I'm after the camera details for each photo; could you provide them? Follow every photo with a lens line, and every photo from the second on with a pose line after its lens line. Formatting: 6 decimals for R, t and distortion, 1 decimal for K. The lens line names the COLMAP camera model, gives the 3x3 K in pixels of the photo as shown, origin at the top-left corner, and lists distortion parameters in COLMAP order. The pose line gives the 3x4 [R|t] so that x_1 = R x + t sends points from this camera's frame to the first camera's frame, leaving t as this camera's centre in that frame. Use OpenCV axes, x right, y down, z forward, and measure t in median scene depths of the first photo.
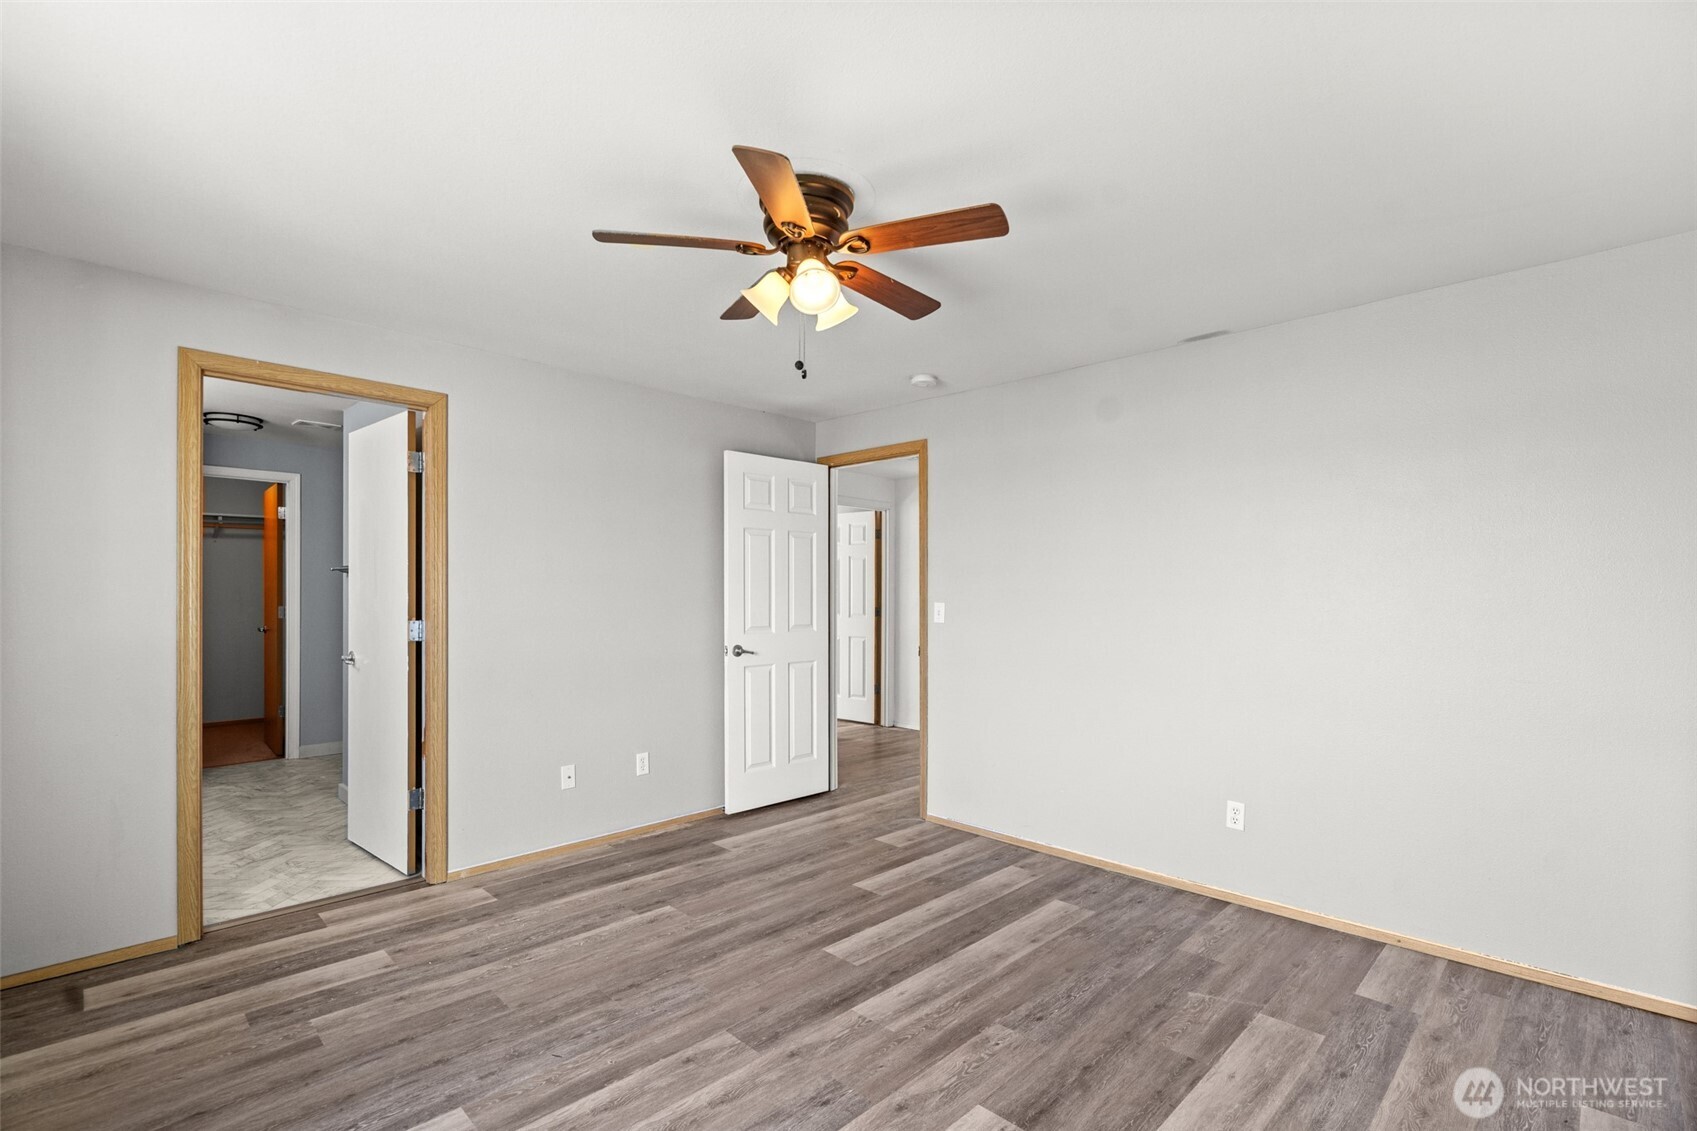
lens RADIAL K [[763.6, 0, 847.2], [0, 763.6, 565.5], [0, 0, 1]] dist [-0.001856, 0.000241]
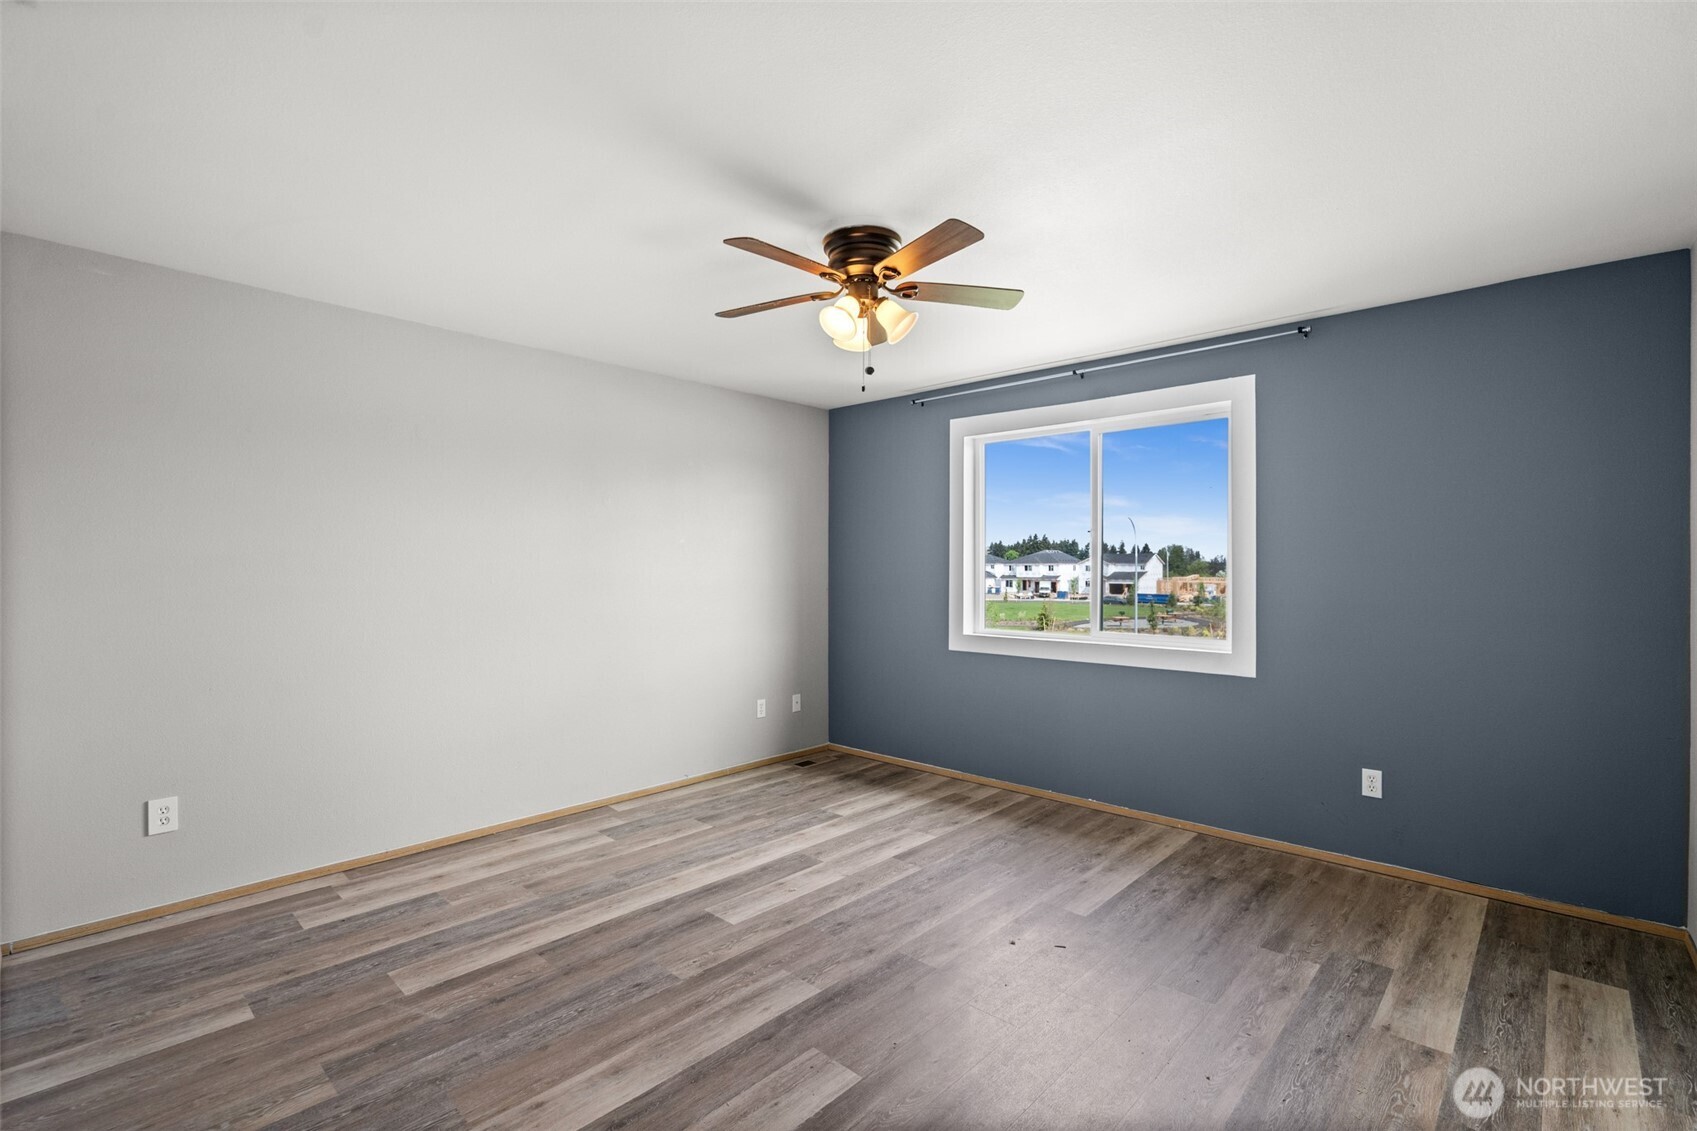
lens RADIAL K [[763.6, 0, 847.2], [0, 763.6, 565.5], [0, 0, 1]] dist [-0.001856, 0.000241]
pose [[-0.999460, -0.005247, -0.032428, 0.007093], [-0.004084, 0.999350, -0.035821, 0.068258], [0.032595, -0.035669, -0.998832, 2.064502]]
